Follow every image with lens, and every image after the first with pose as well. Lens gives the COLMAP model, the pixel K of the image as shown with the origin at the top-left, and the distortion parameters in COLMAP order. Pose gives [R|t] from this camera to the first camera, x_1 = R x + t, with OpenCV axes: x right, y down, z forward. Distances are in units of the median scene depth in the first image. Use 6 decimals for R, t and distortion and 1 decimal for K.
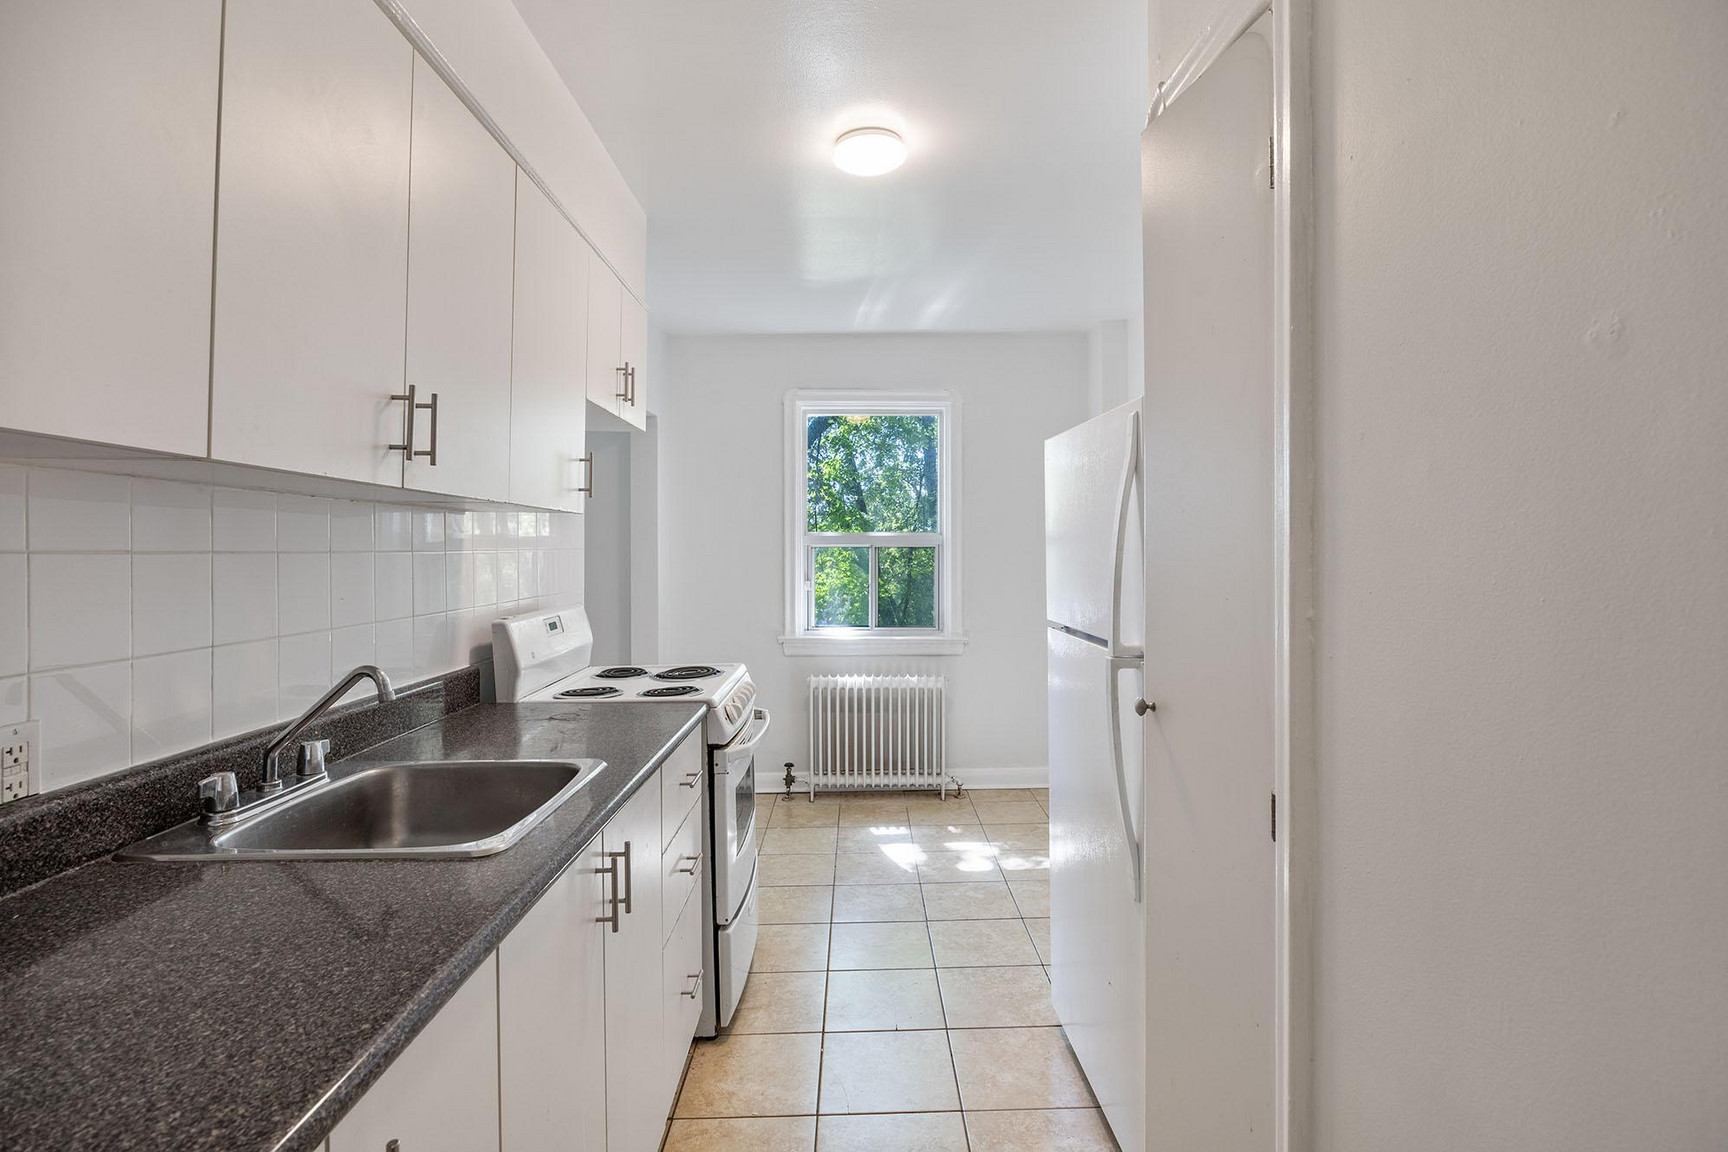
lens RADIAL K [[846.3, 0, 864.3], [0, 846.3, 546.8], [0, 0, 1]] dist [-0.007785, 0.000767]
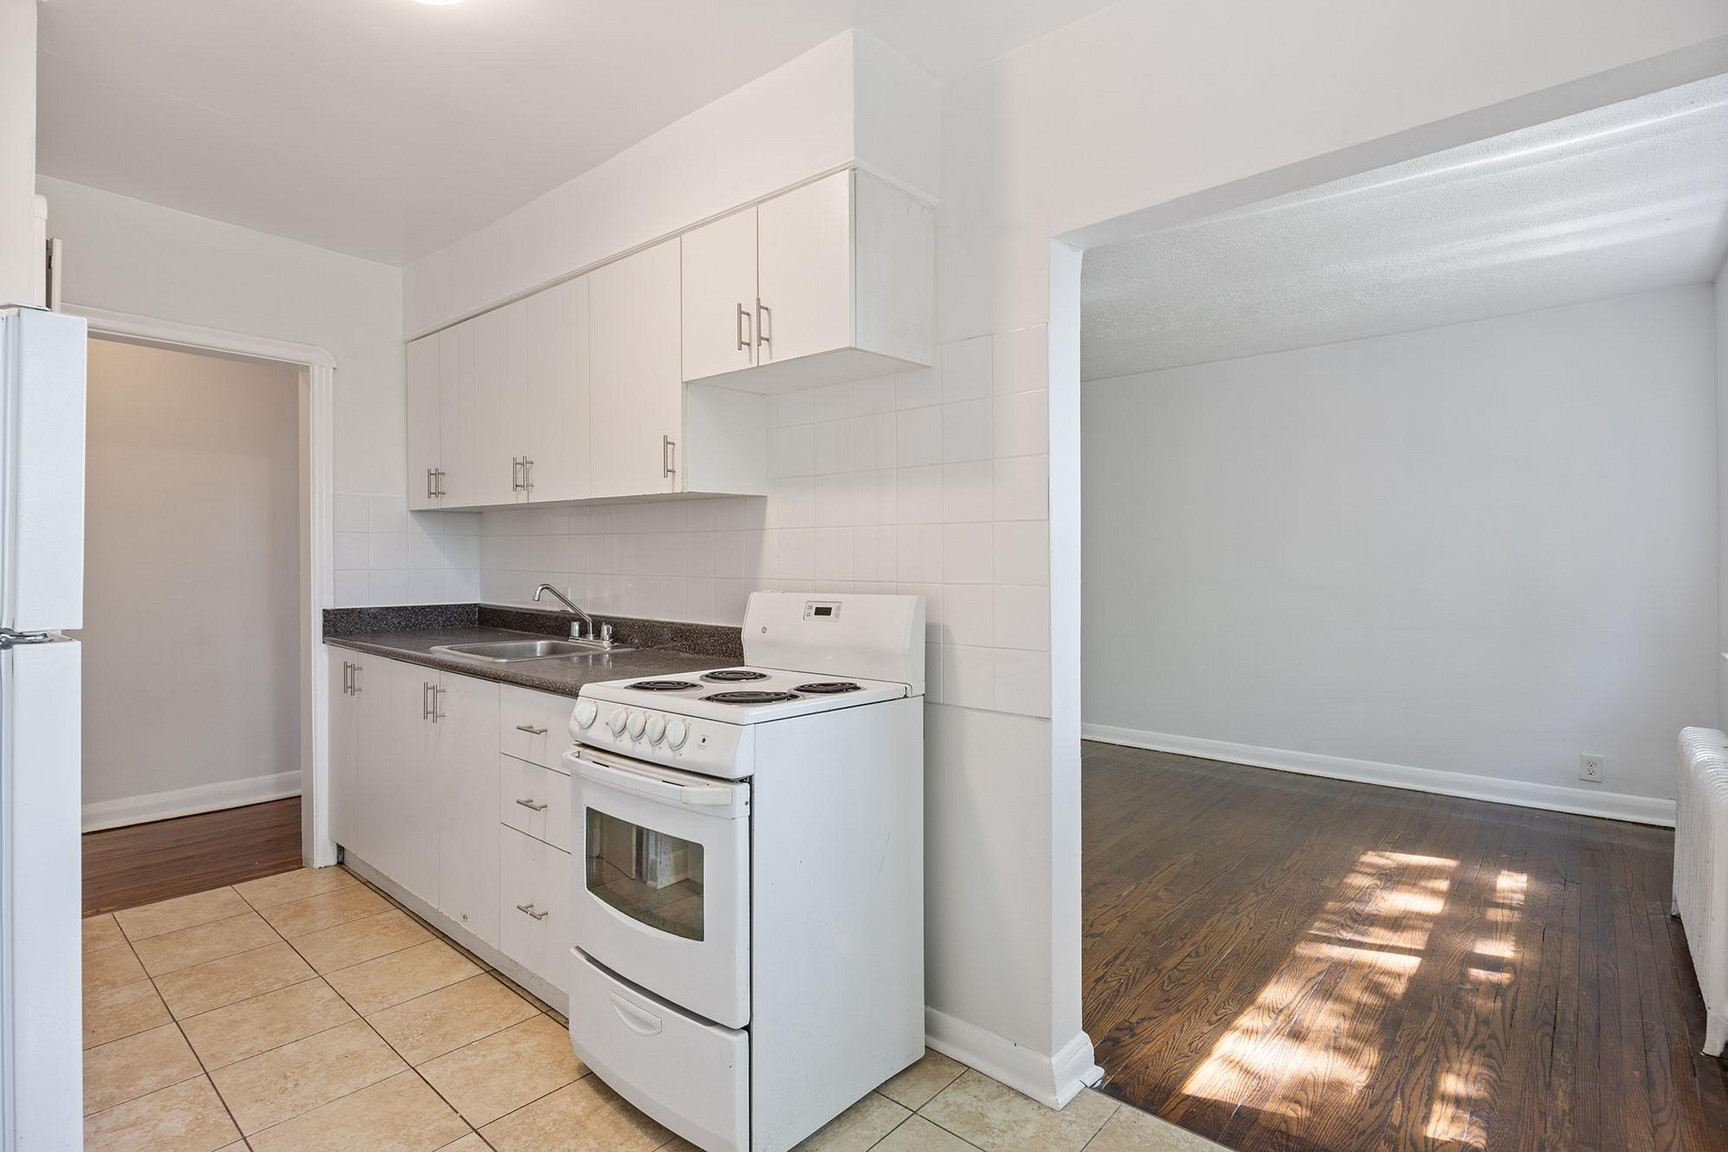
lens RADIAL K [[846.8, 0, 867.5], [0, 846.8, 556.5], [0, 0, 1]] dist [-0.009336, 0.001372]
pose [[-0.663566, 0.005155, -0.748100, 0.248799], [0.002661, 0.999986, 0.004530, 0.030167], [0.748113, 0.001016, -0.663571, 1.522397]]
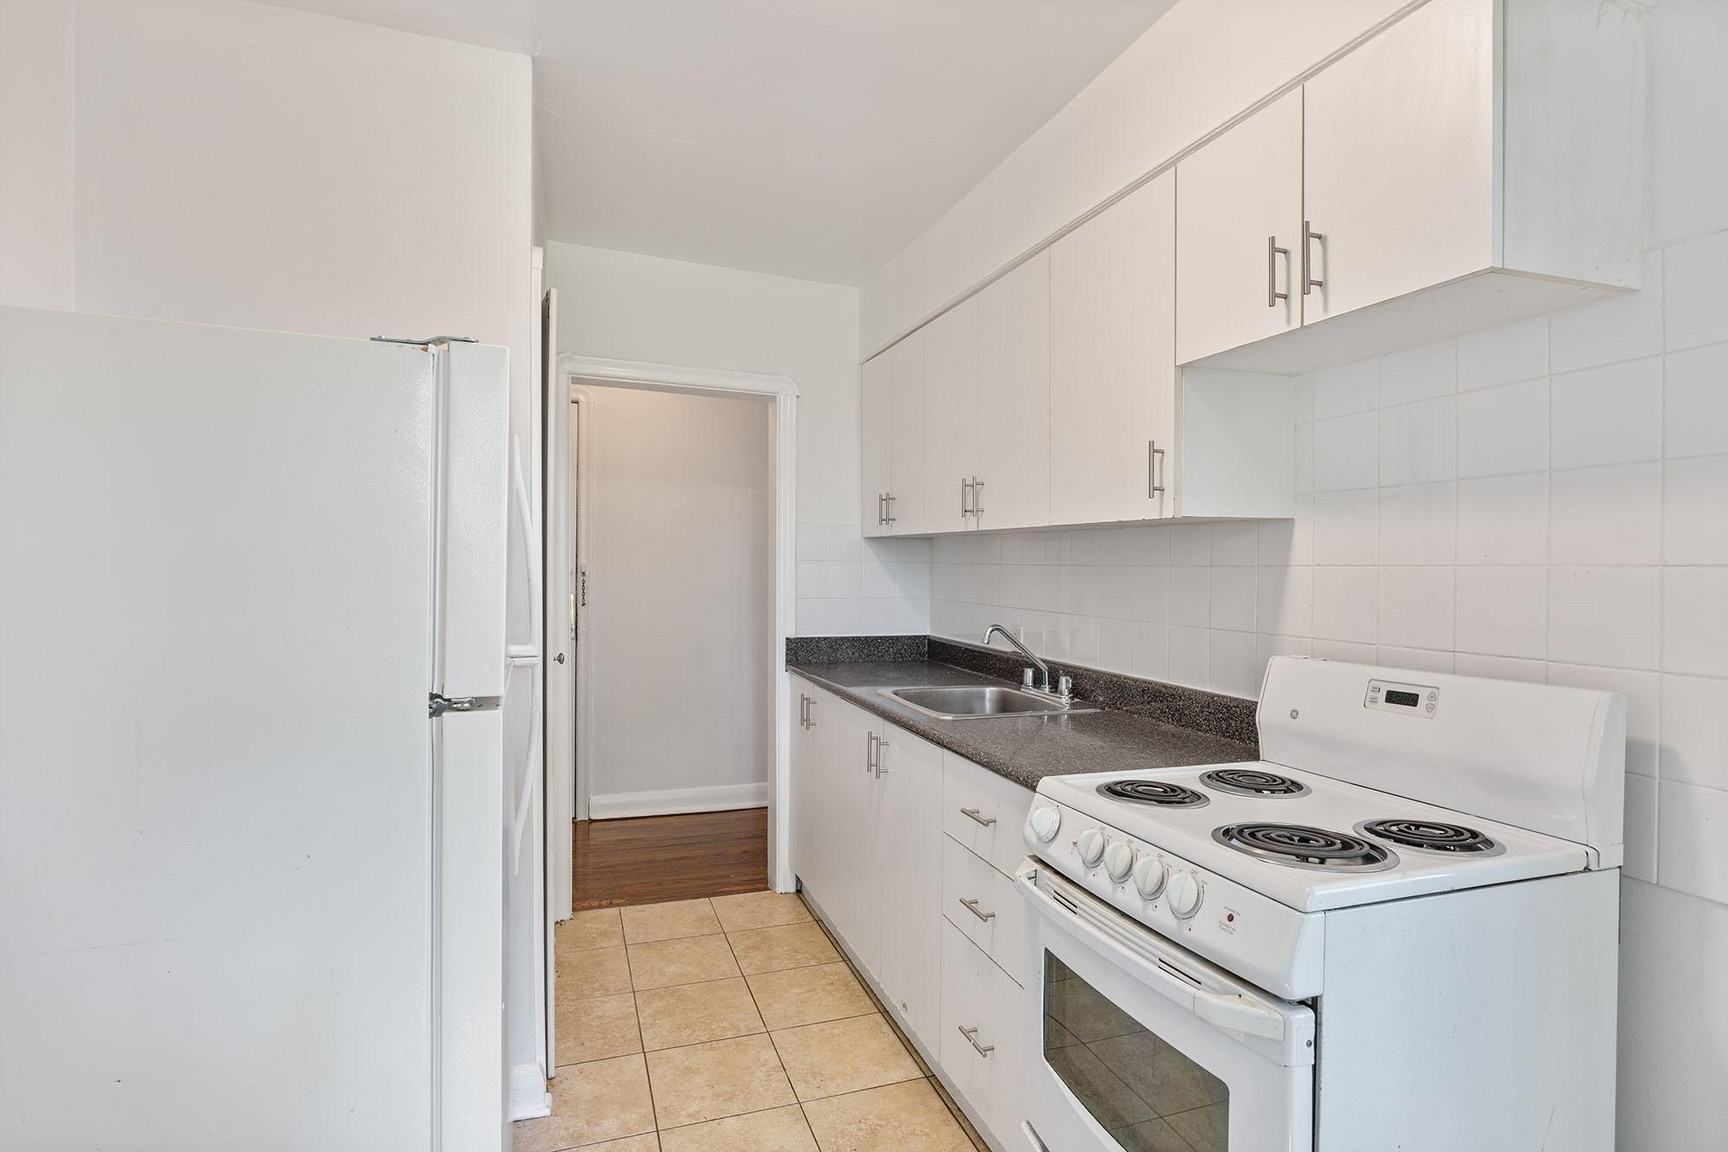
lens RADIAL K [[854.0, 0, 871.2], [0, 854.0, 575.6], [0, 0, 1]] dist [-0.010137, 0.000534]
pose [[-0.944003, 0.000484, -0.329935, 0.151341], [-0.003574, 0.999925, 0.011694, 0.004837], [0.329916, 0.012218, -0.943931, 1.334665]]
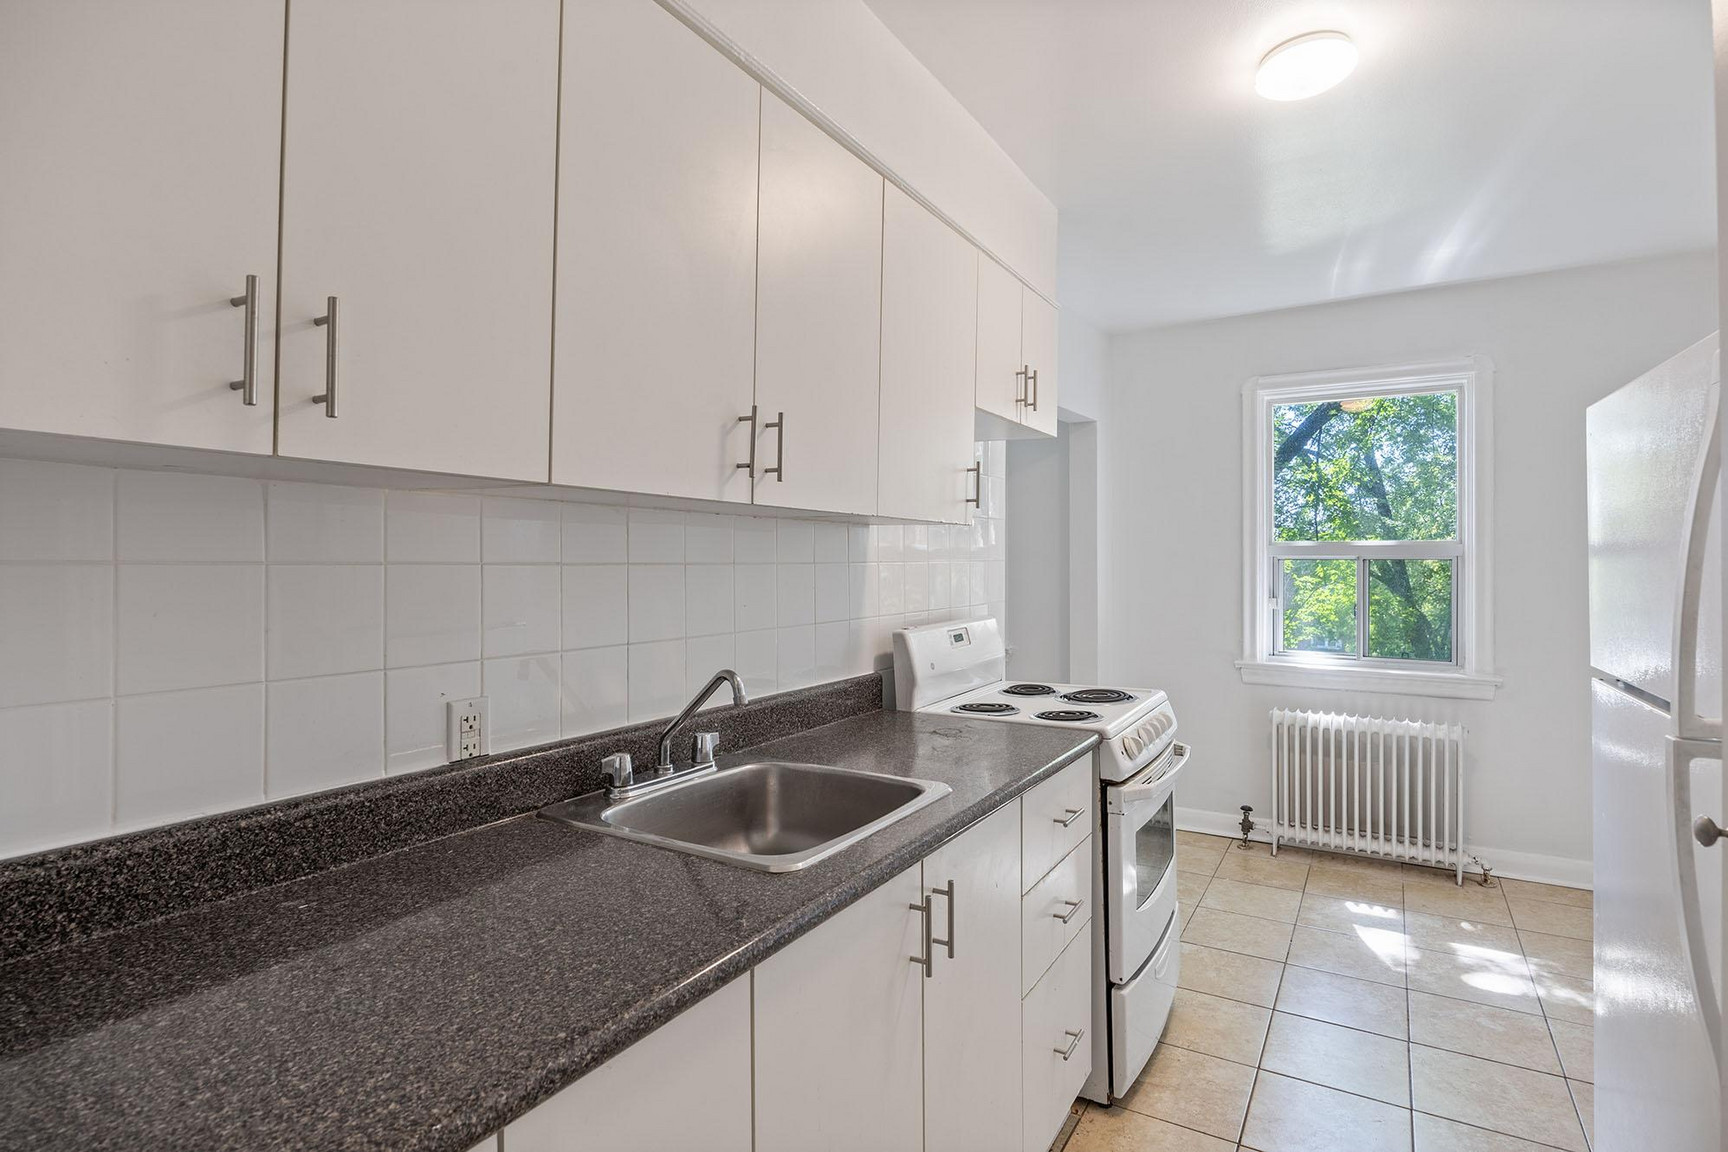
lens RADIAL K [[846.8, 0, 867.5], [0, 846.8, 556.5], [0, 0, 1]] dist [-0.009336, 0.001372]
pose [[0.847955, 0.001482, -0.530066, 0.067511], [-0.001970, 0.999998, -0.000357, -0.001950], [0.530065, 0.001347, 0.847956, 0.087033]]
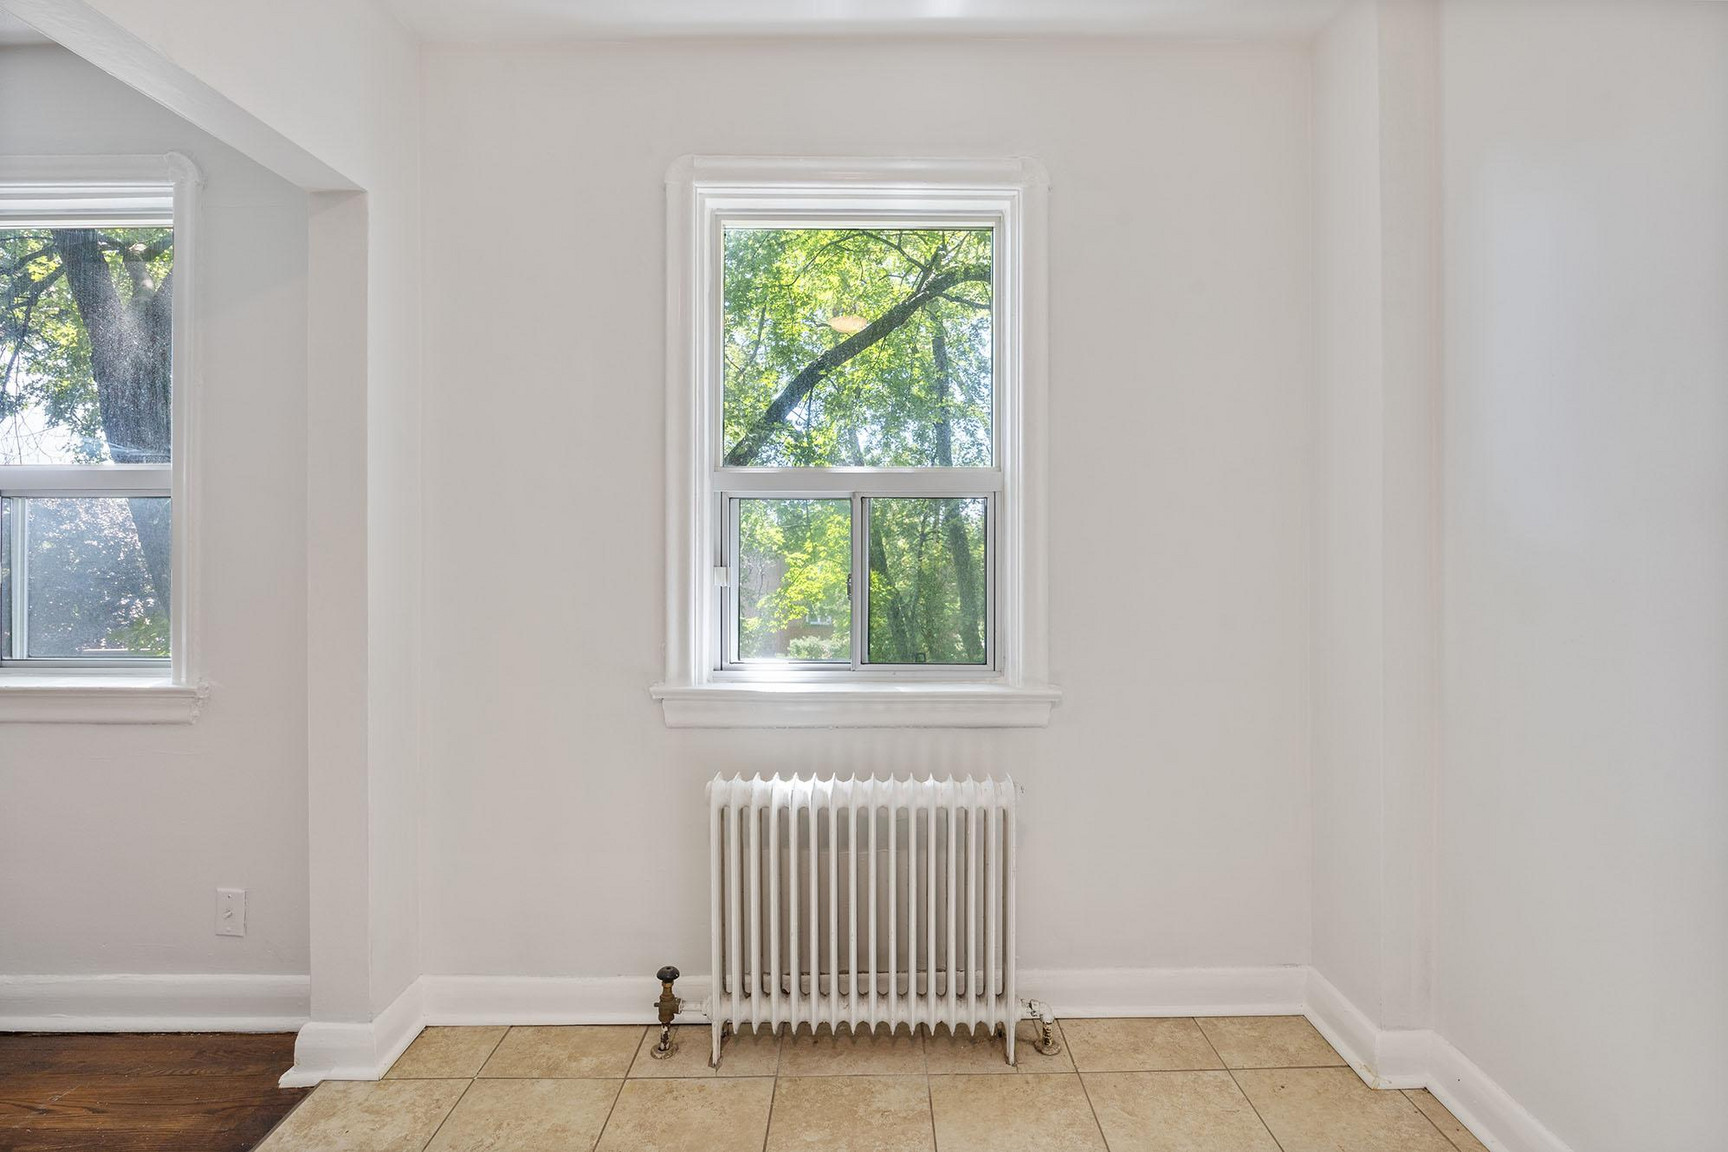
lens RADIAL K [[835.5, 0, 870.7], [0, 835.5, 550.7], [0, 0, 1]] dist [-0.004788, -0.000353]
pose [[0.999998, 0.001675, 0.000886, 0.030480], [-0.001683, 0.999958, 0.009015, 0.046312], [-0.000871, -0.009016, 0.999959, 0.913205]]
